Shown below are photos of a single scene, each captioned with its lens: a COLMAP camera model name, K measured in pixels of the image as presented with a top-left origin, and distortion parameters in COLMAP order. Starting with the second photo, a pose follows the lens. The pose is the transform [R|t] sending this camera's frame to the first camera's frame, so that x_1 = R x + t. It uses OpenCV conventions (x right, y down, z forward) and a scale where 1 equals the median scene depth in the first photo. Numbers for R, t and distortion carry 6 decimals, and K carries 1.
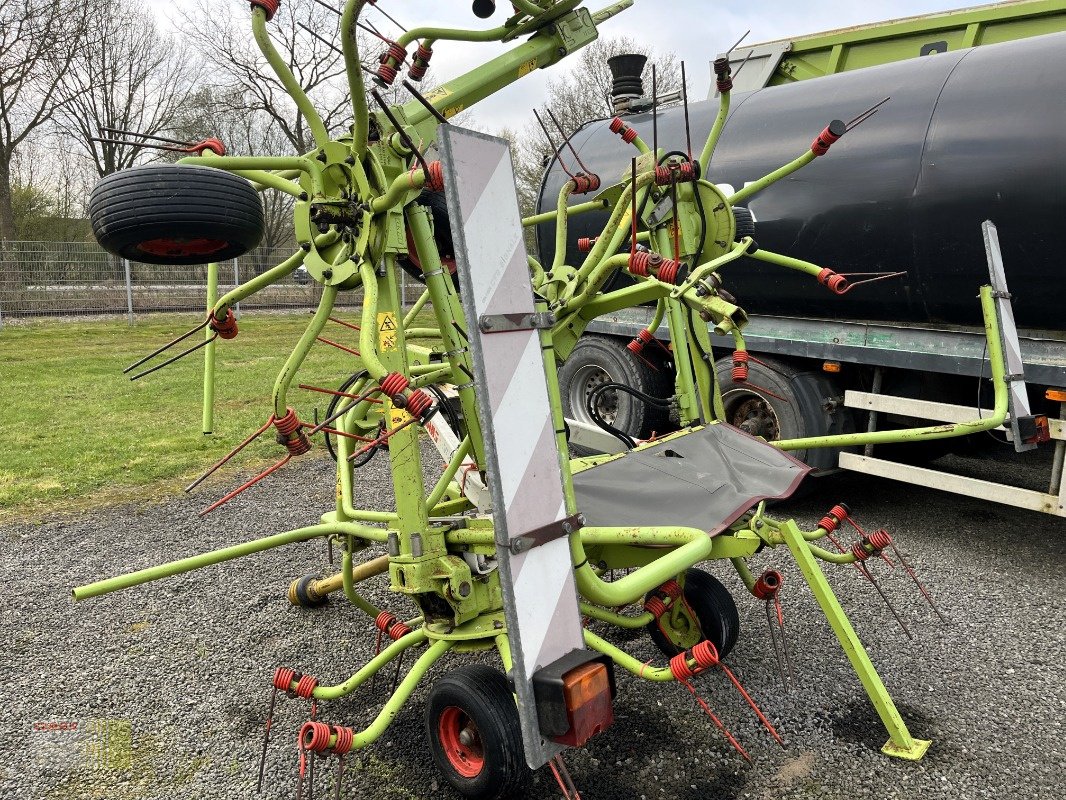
lens RADIAL K [[810.6, 0, 531.4], [0, 810.6, 403.6], [0, 0, 1]] dist [0.064002, -0.088108]
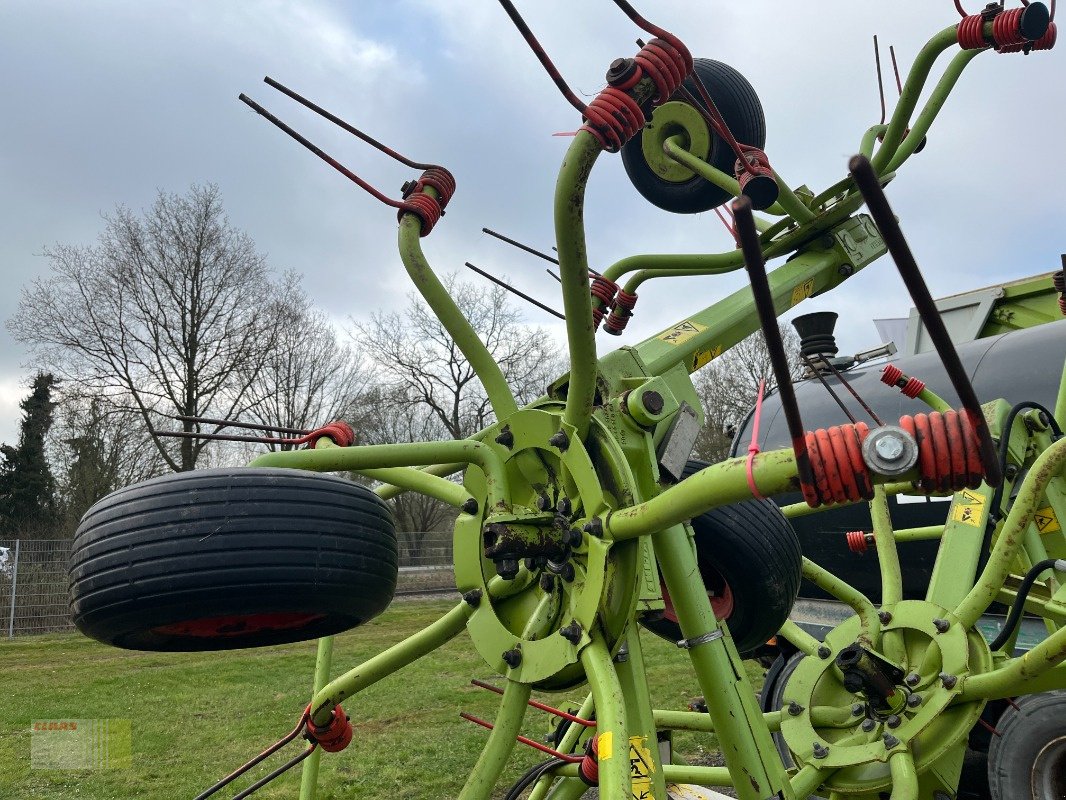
lens RADIAL K [[808.1, 0, 529.9], [0, 808.1, 400.8], [0, 0, 1]] dist [0.062791, -0.086638]
pose [[0.983696, -0.061572, -0.168971, -0.086898], [0.002621, 0.944374, -0.328863, -0.086431], [0.179820, 0.323059, 0.929138, 0.288463]]
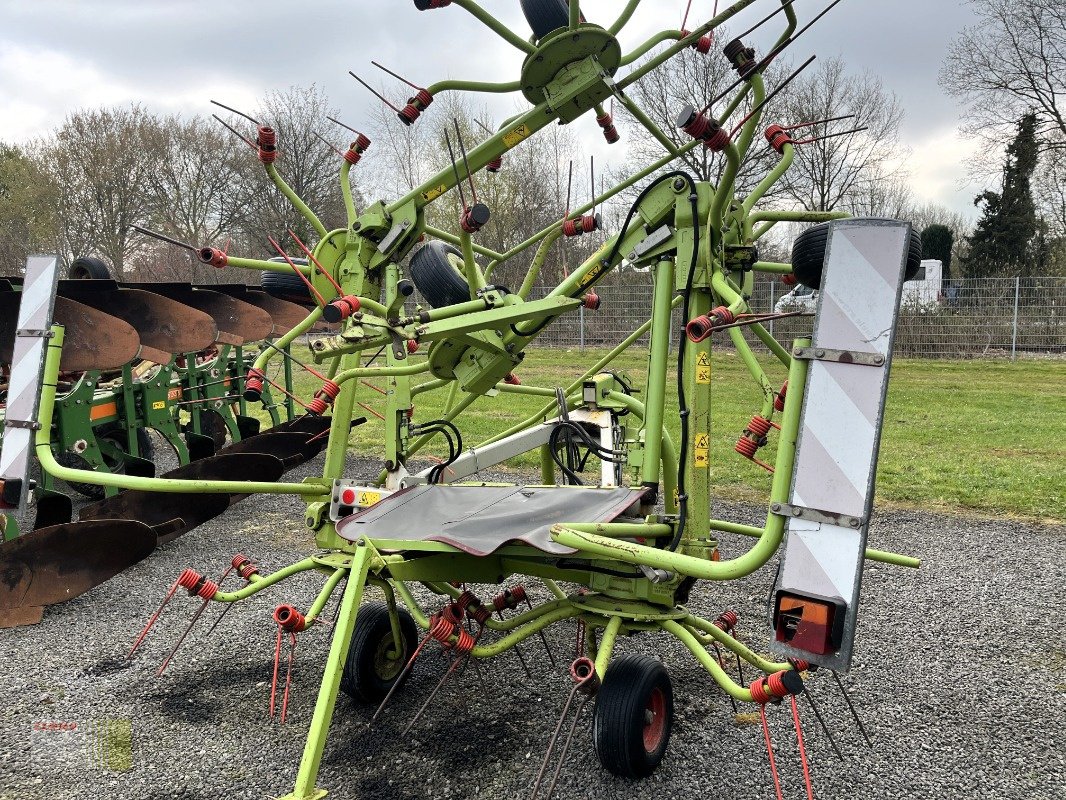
lens RADIAL K [[810.5, 0, 539.3], [0, 810.5, 396.5], [0, 0, 1]] dist [0.056478, -0.073670]
pose [[0.265274, 0.103137, -0.958641, 0.703889], [-0.150005, 0.986570, 0.064632, -0.077469], [0.952433, 0.126656, 0.277183, 0.467677]]
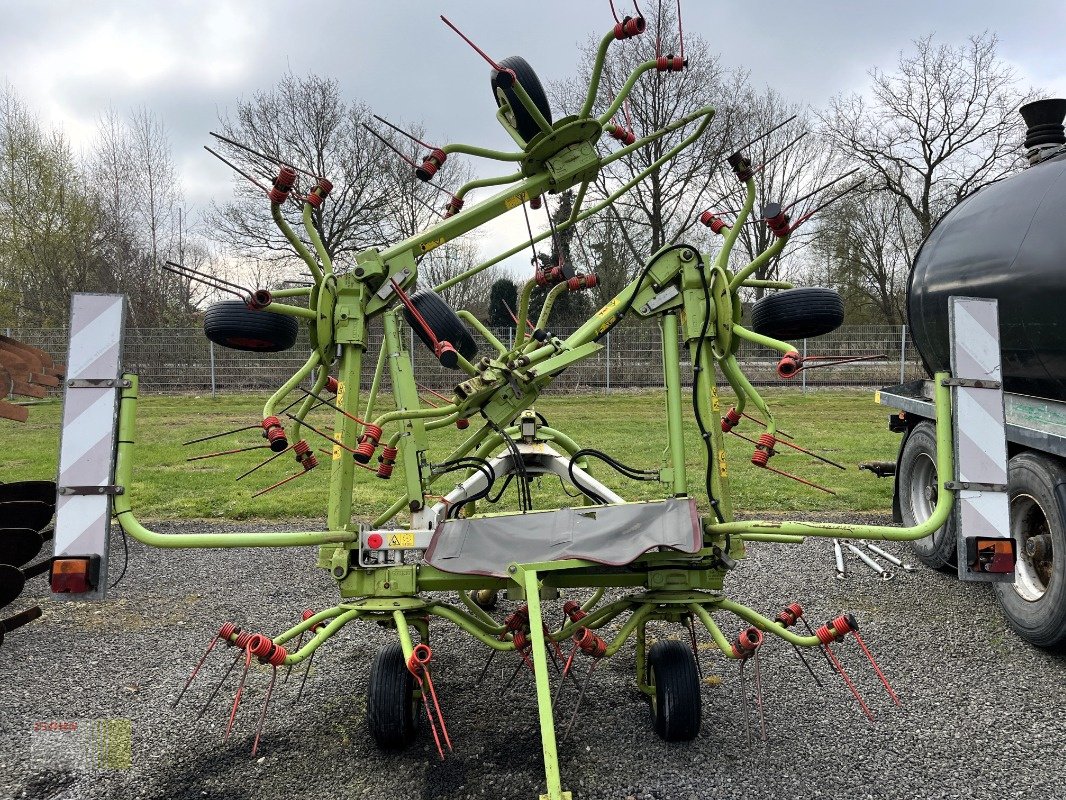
lens RADIAL K [[808.1, 0, 529.9], [0, 808.1, 400.8], [0, 0, 1]] dist [0.062791, -0.086638]
pose [[0.704796, 0.041454, -0.708198, 0.575352], [-0.108366, 0.992867, -0.049728, -0.019436], [0.701084, 0.111793, 0.704261, 0.088672]]
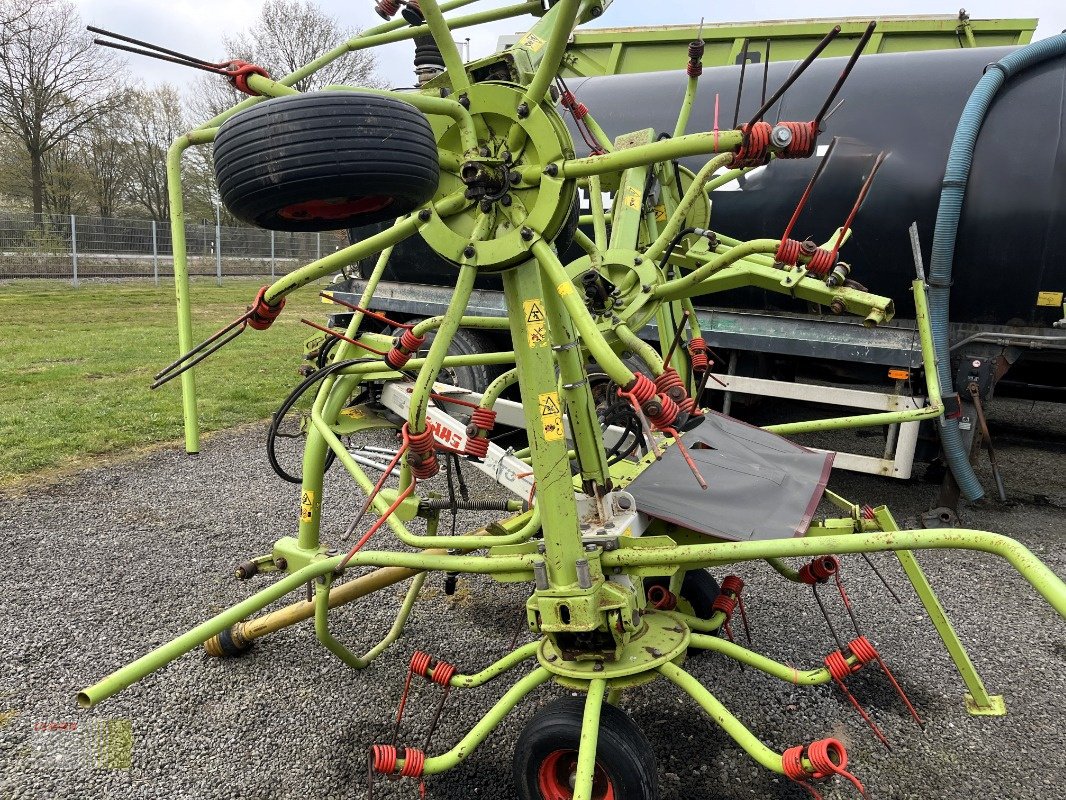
lens RADIAL K [[808.1, 0, 529.9], [0, 808.1, 400.8], [0, 0, 1]] dist [0.062791, -0.086638]
pose [[0.921658, -0.035469, 0.386378, -0.307641], [0.027133, 0.999267, 0.027007, -0.018950], [-0.387053, -0.014407, 0.921945, 0.144329]]
